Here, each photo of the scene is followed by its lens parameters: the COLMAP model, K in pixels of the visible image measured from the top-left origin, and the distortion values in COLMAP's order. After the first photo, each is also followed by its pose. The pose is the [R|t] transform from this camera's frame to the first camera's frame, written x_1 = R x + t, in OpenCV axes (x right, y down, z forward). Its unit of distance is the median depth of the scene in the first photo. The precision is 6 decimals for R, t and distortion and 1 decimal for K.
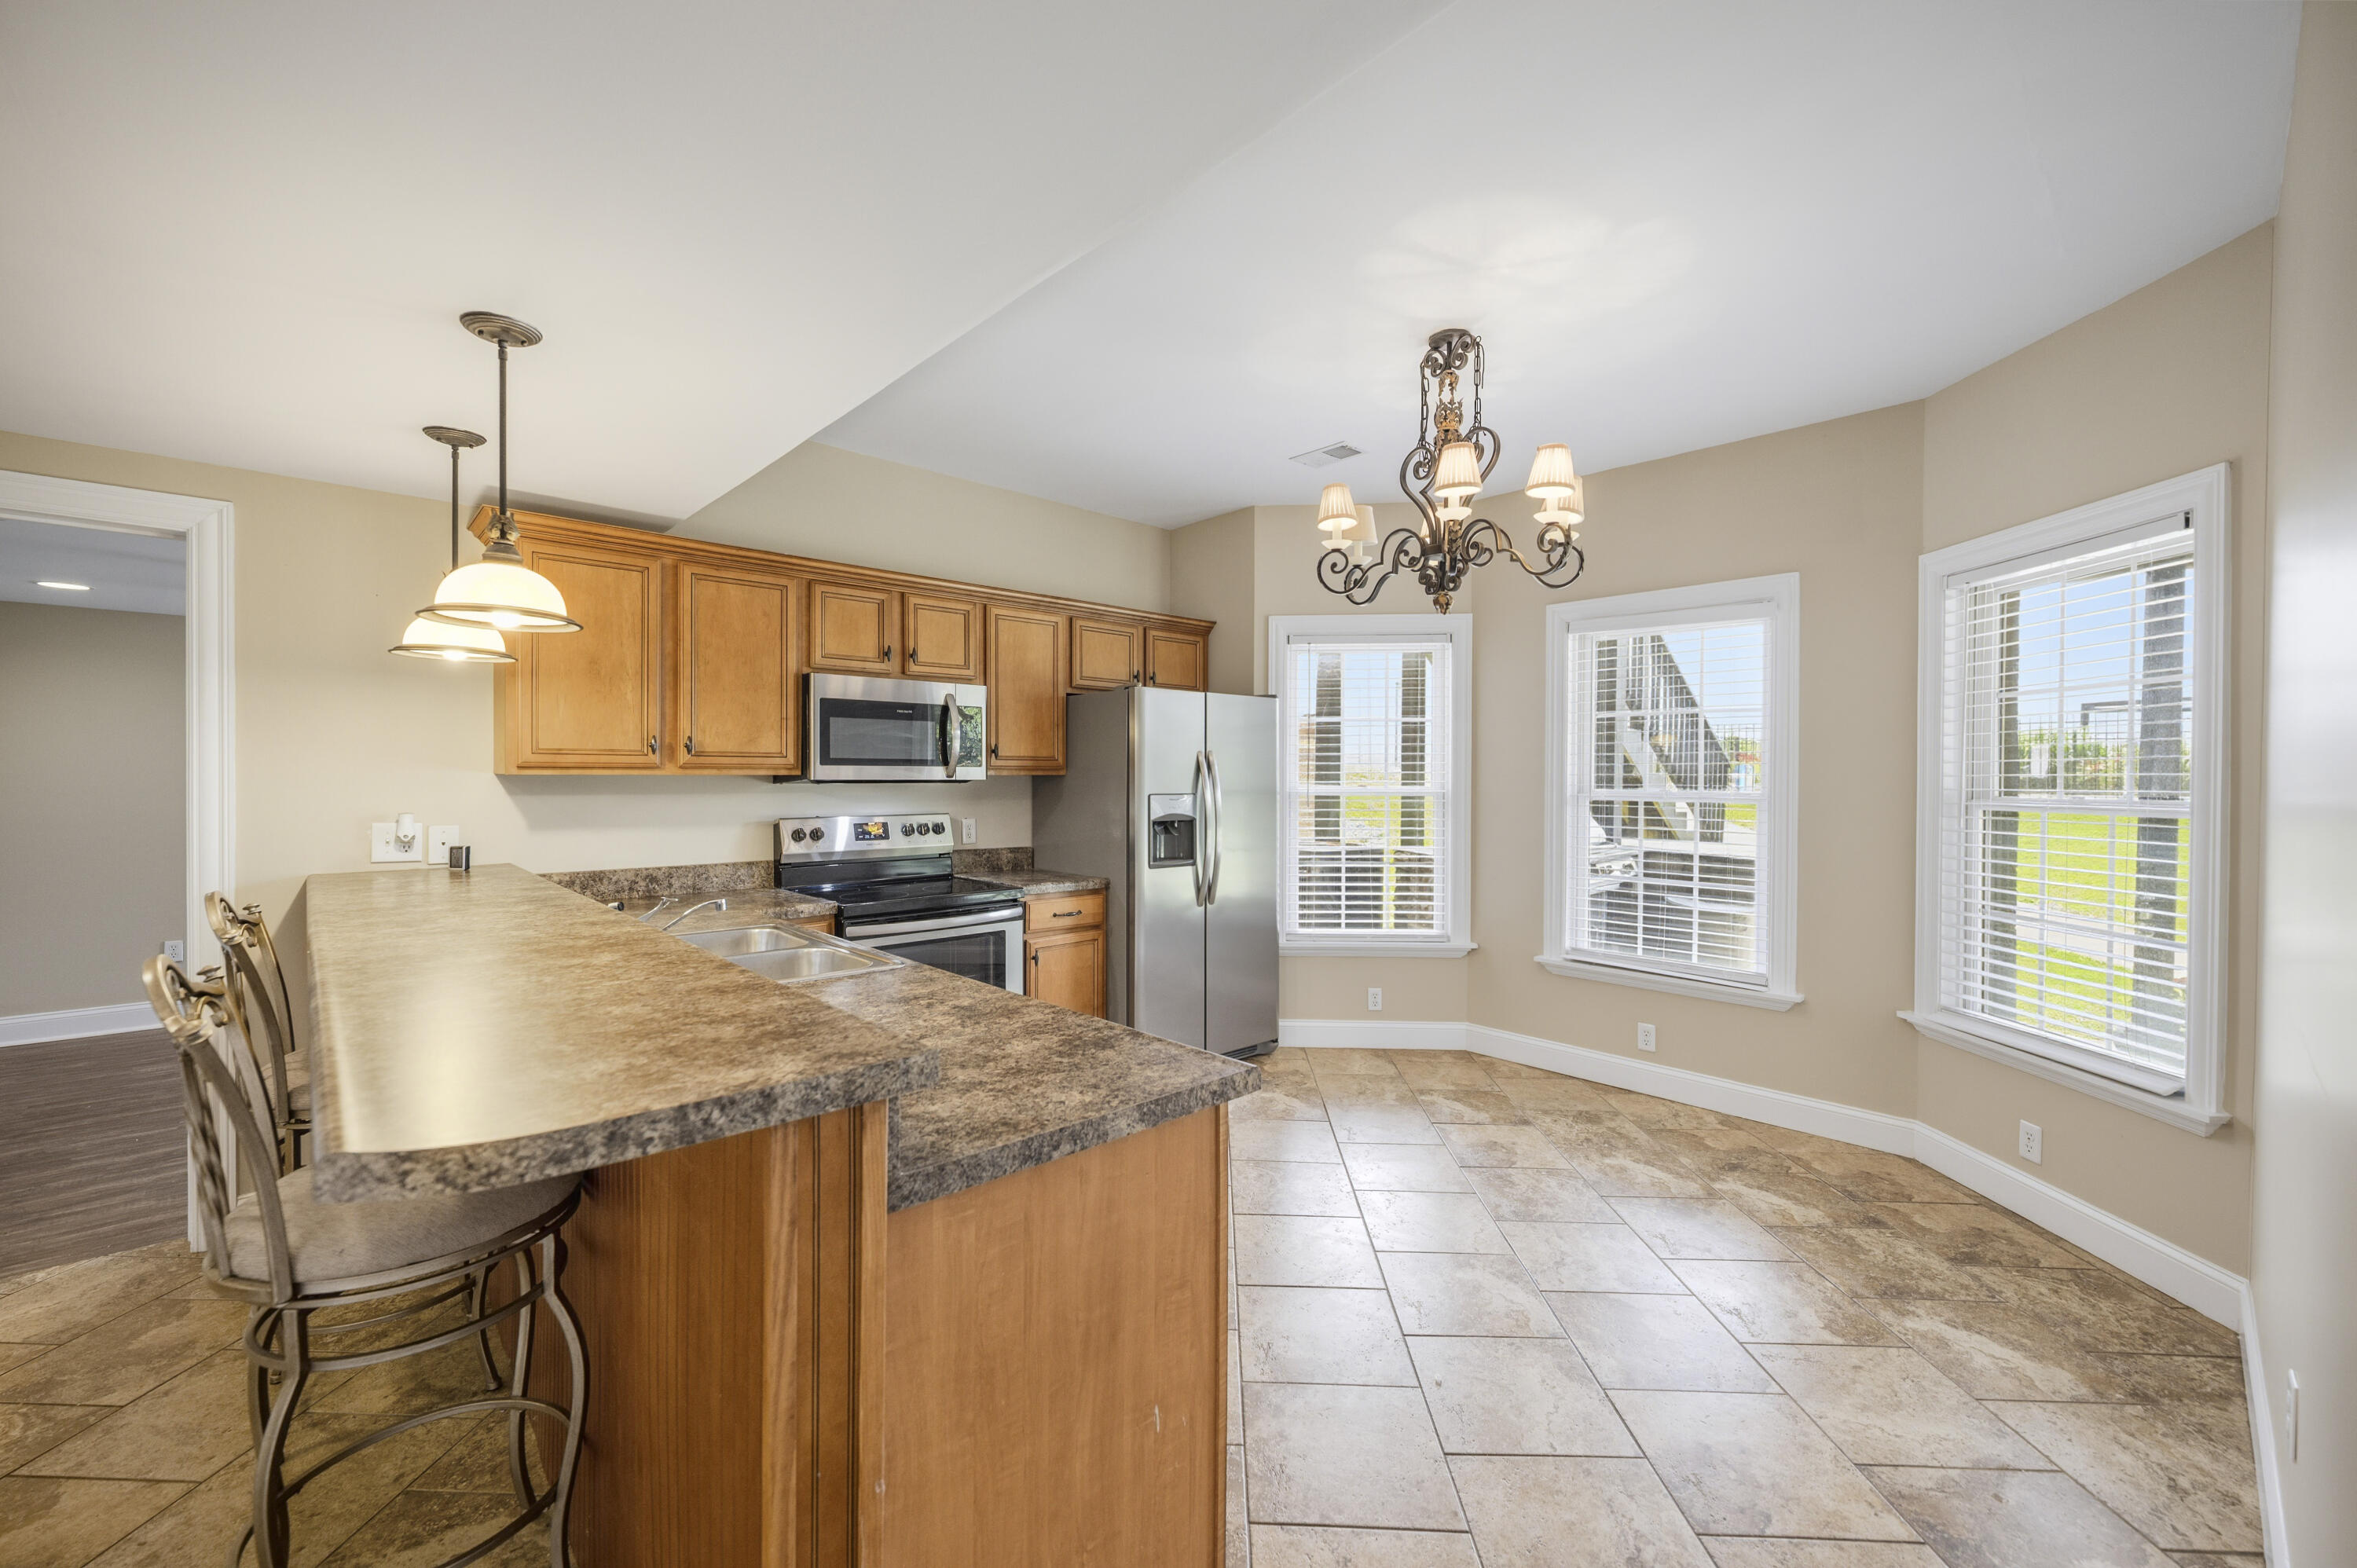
lens RADIAL K [[938.6, 0, 1164.3], [0, 938.6, 782.5], [0, 0, 1]] dist [-0.003349, 0.000383]
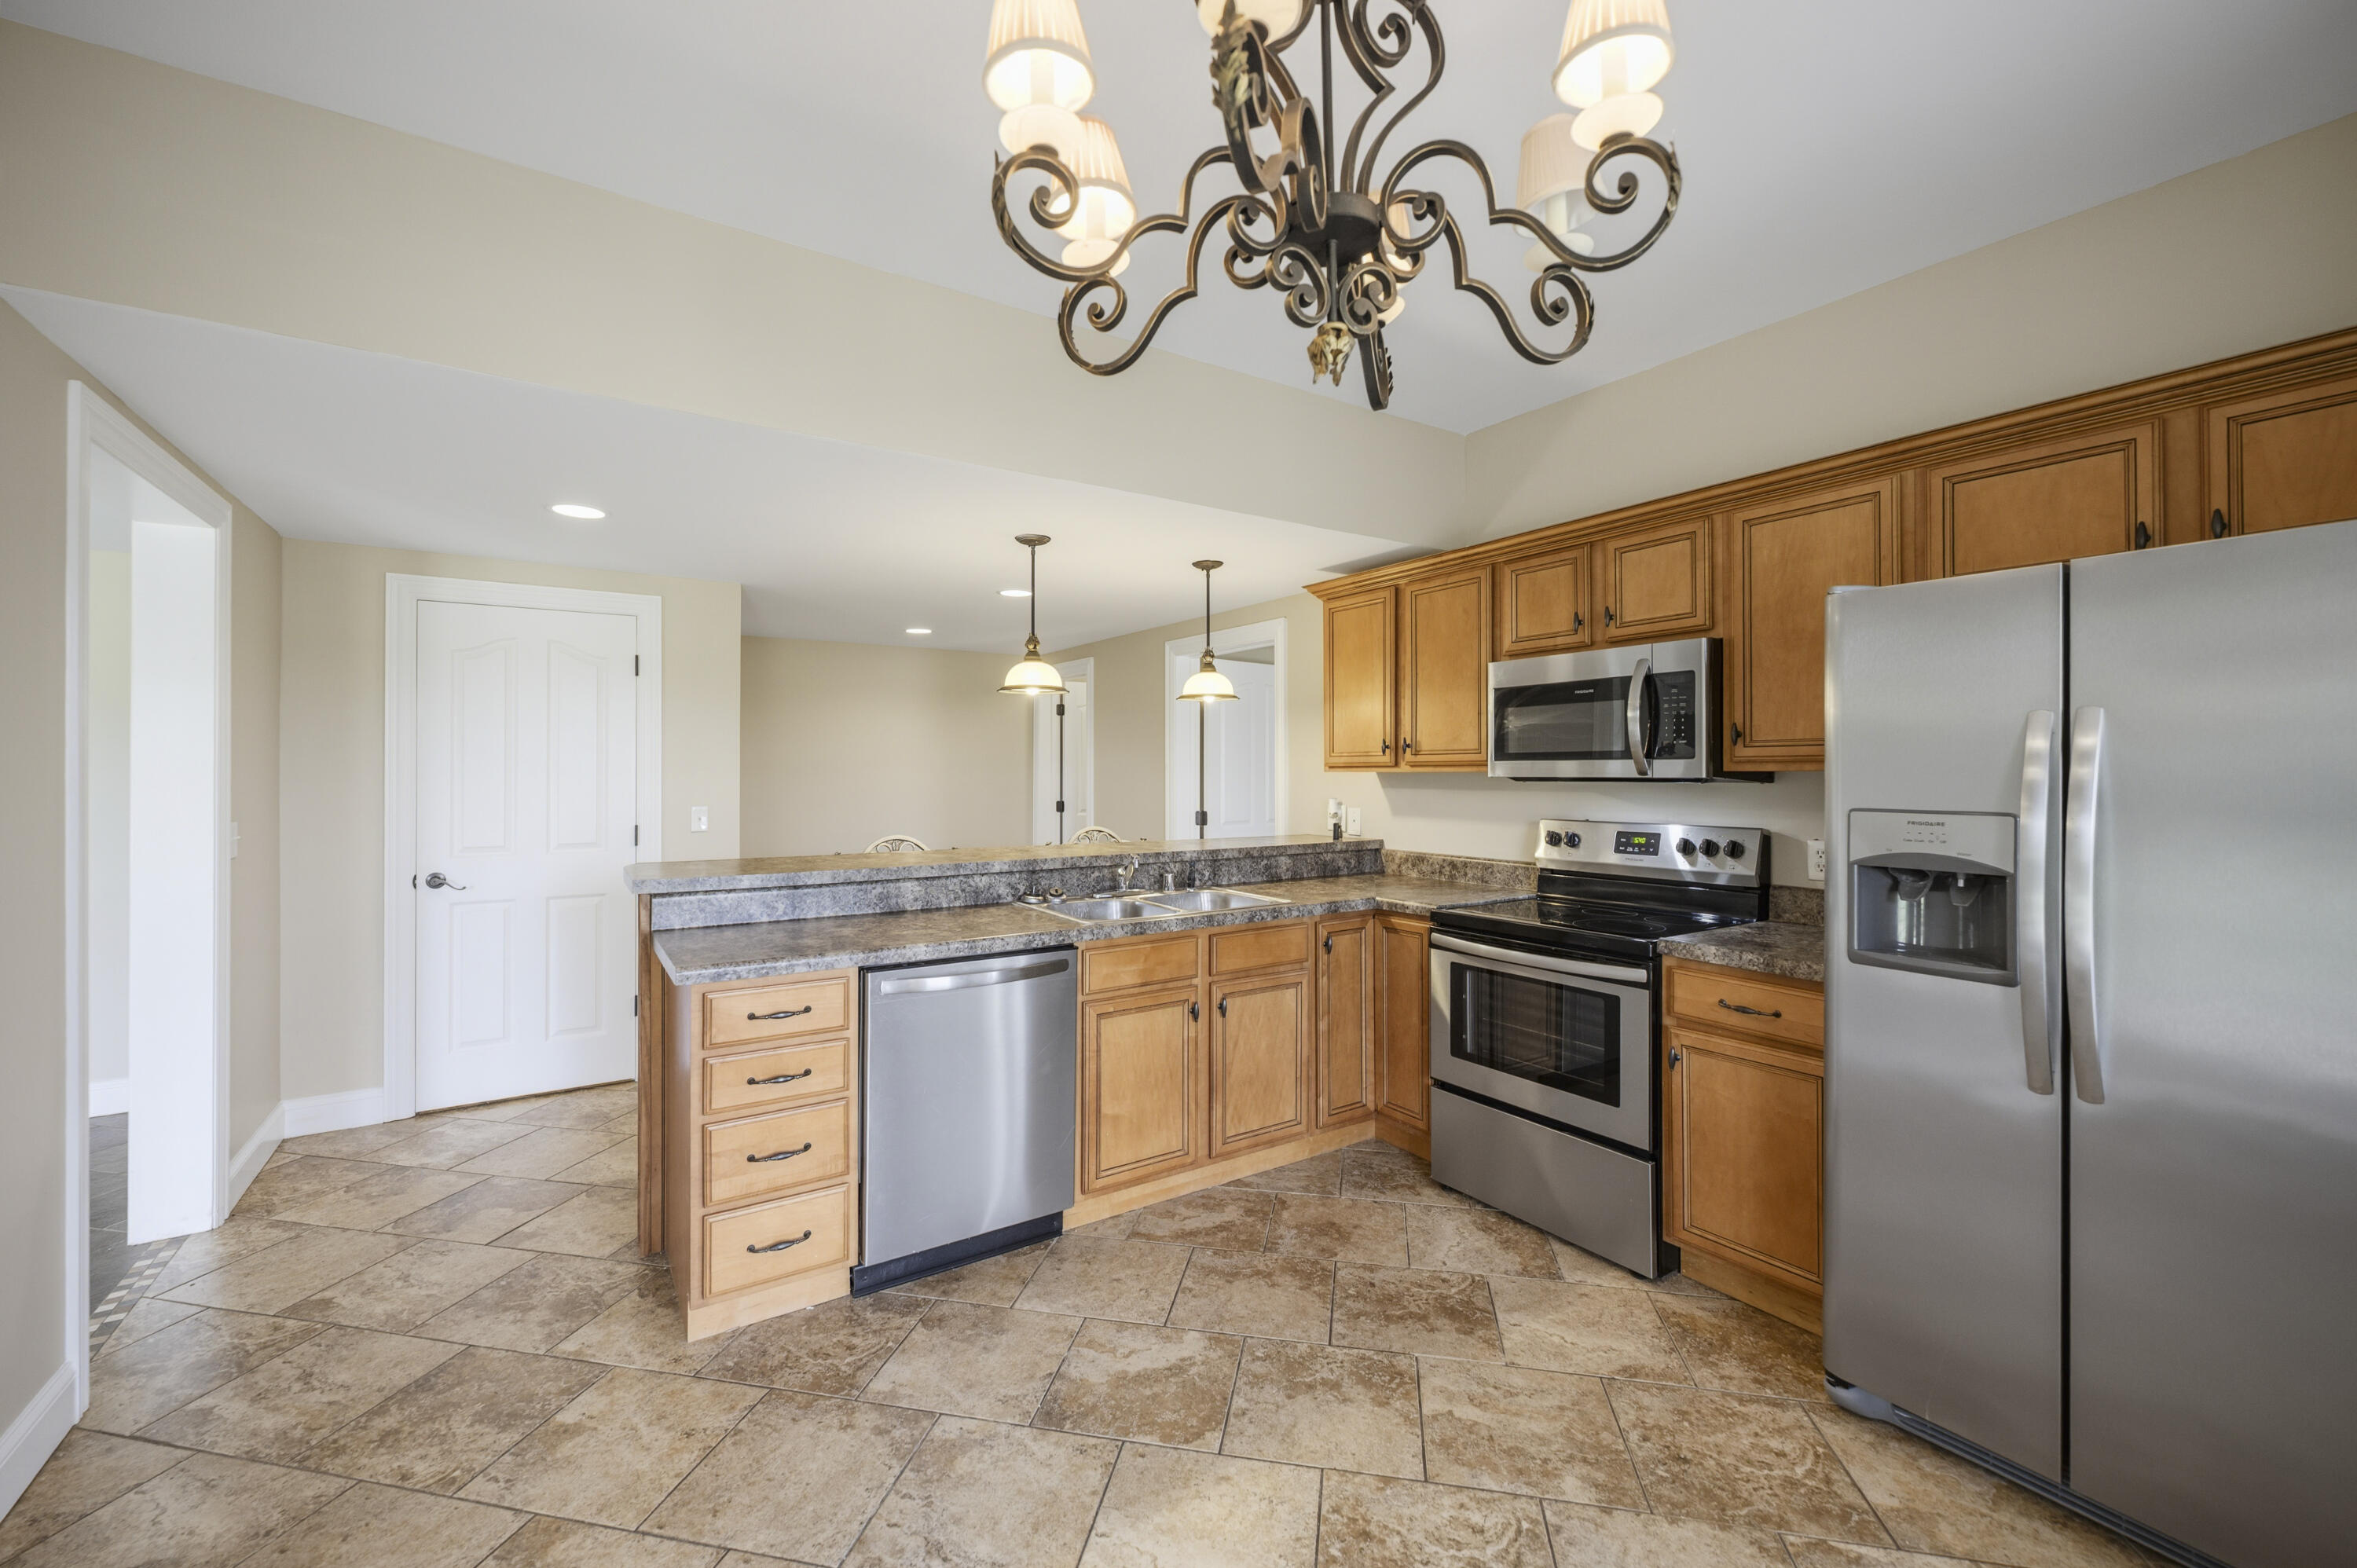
lens RADIAL K [[938.6, 0, 1164.5], [0, 938.6, 770.1], [0, 0, 1]] dist [-0.003349, 0.000383]
pose [[-0.151482, -0.003582, -0.988454, 0.552580], [-0.004916, 0.999984, -0.002870, -0.005248], [0.988448, 0.004424, -0.151497, 0.759148]]
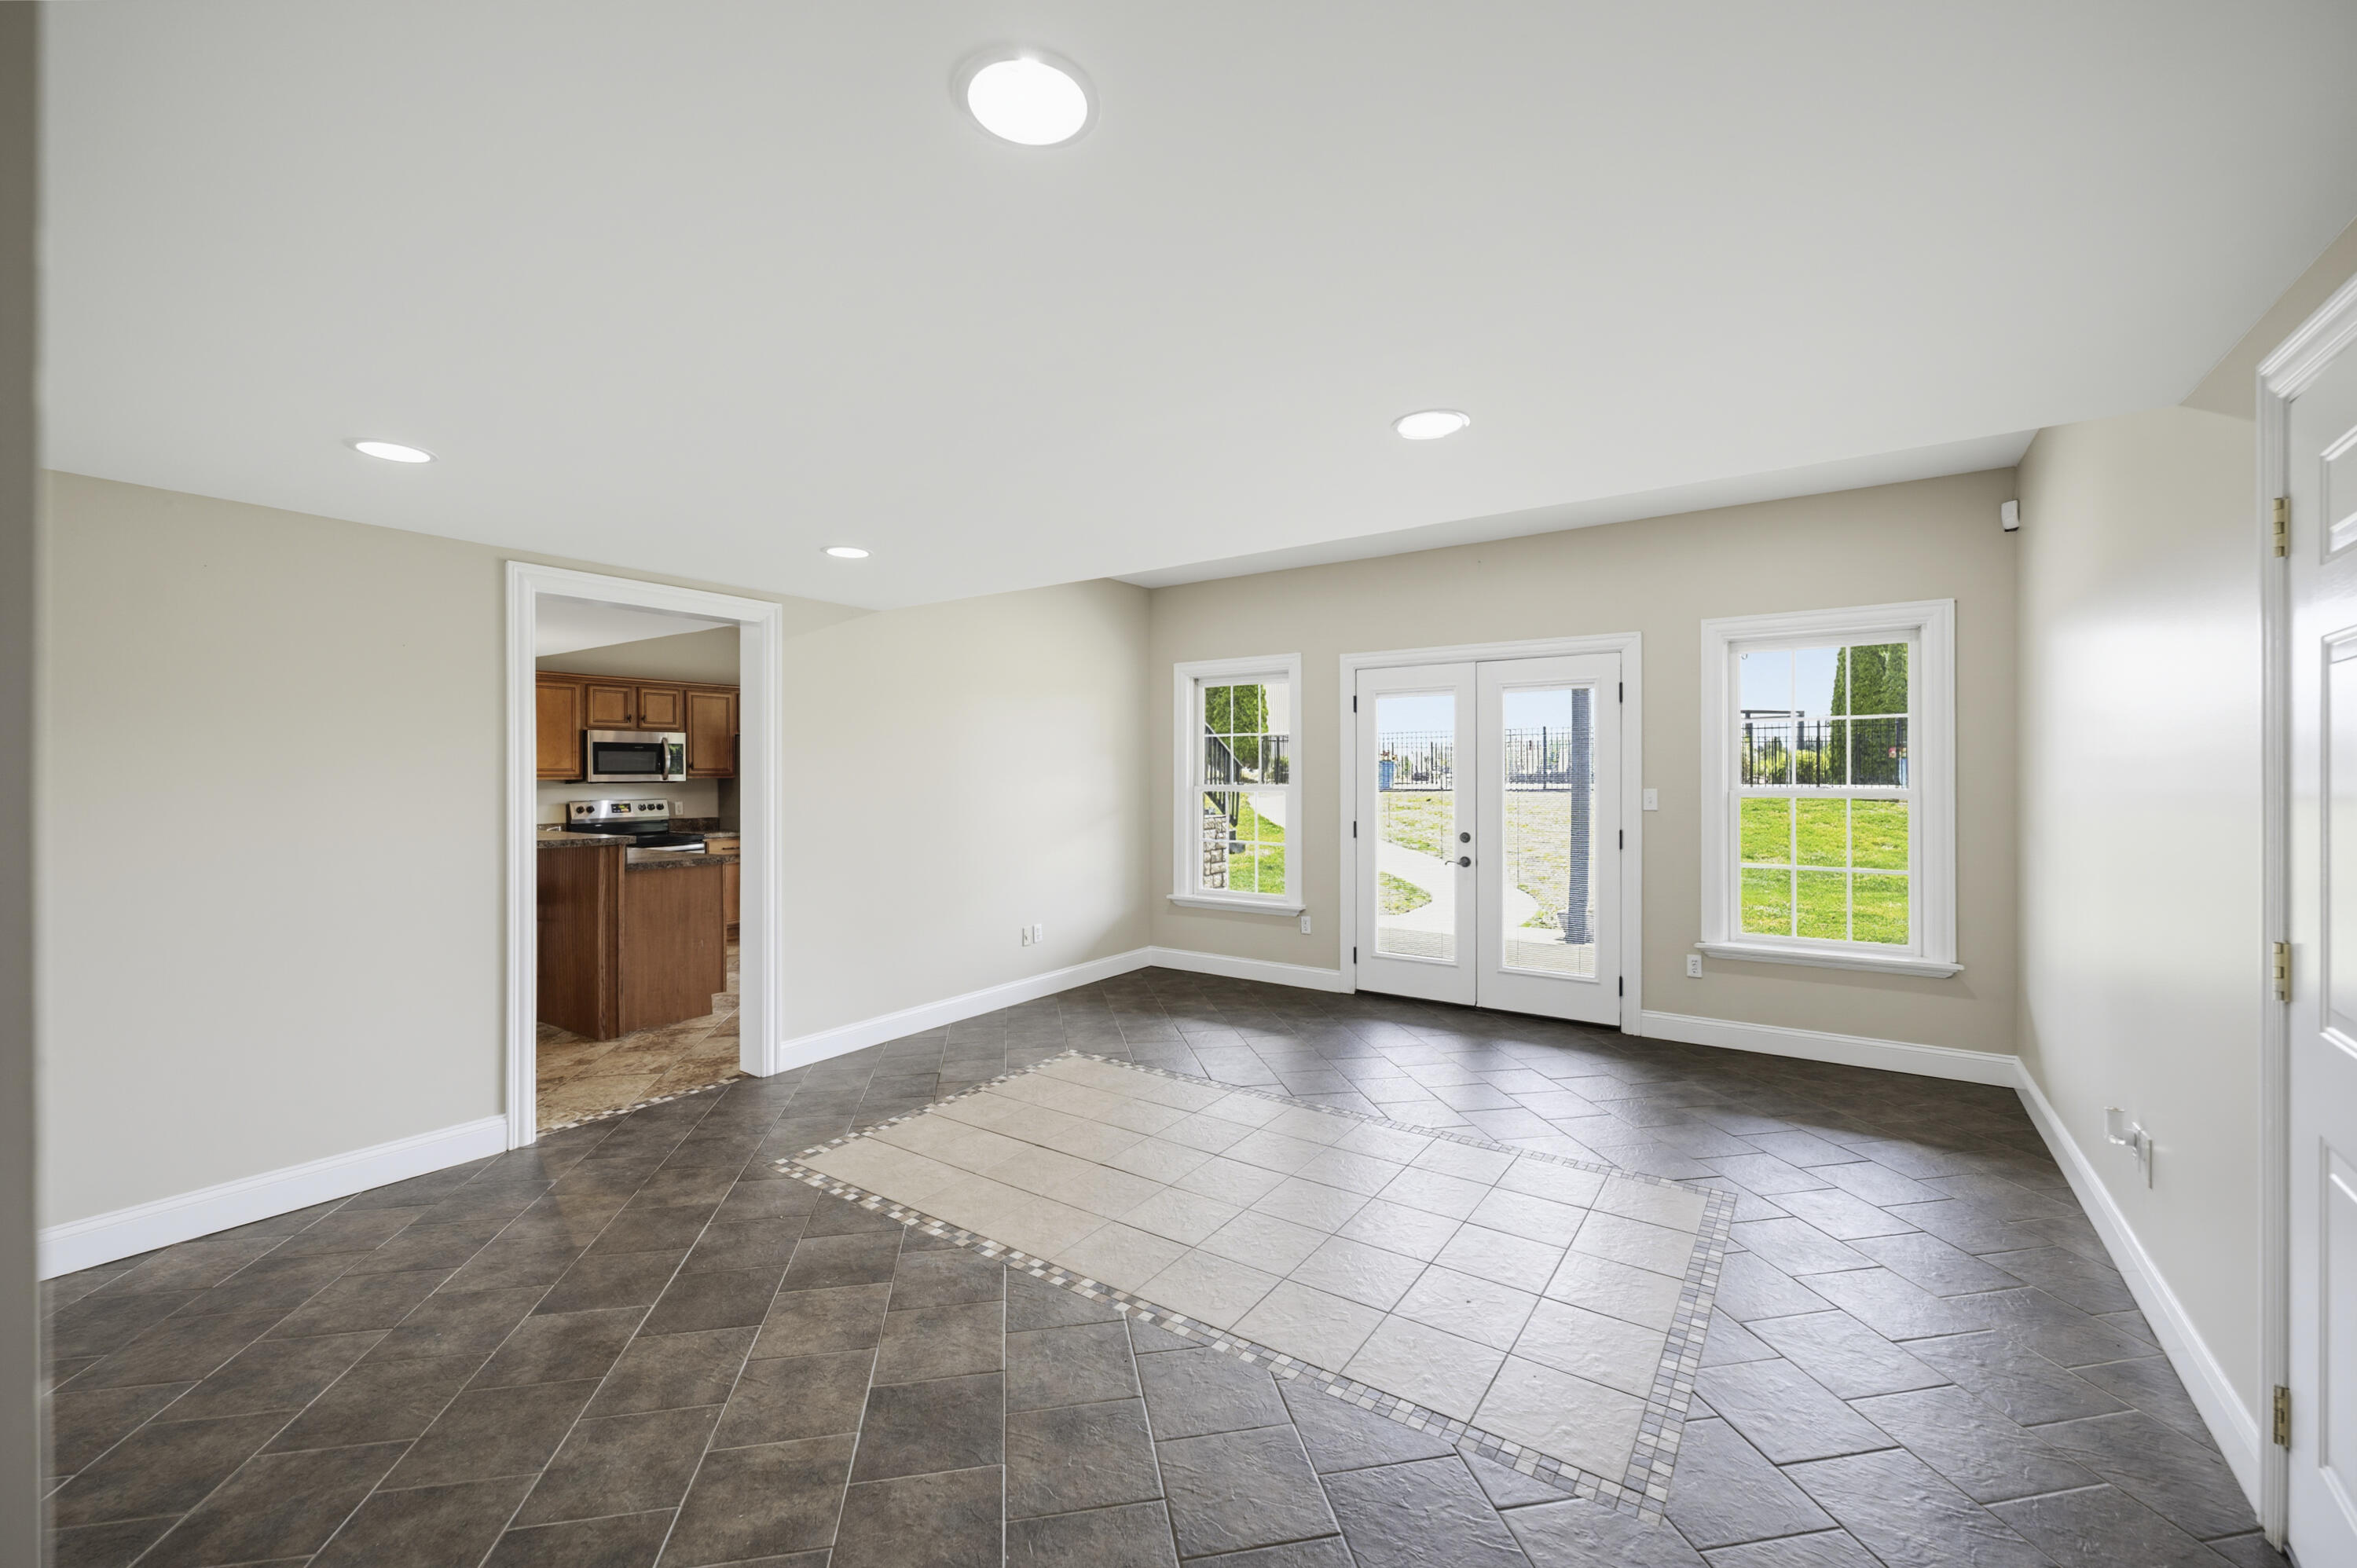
lens RADIAL K [[938.6, 0, 1183.4], [0, 938.6, 780.1], [0, 0, 1]] dist [-0.003349, 0.000383]
pose [[0.971952, -0.007043, 0.235074, 0.378826], [0.006857, 0.999975, 0.001606, -0.000862], [-0.235079, 0.000051, 0.971976, -1.208300]]
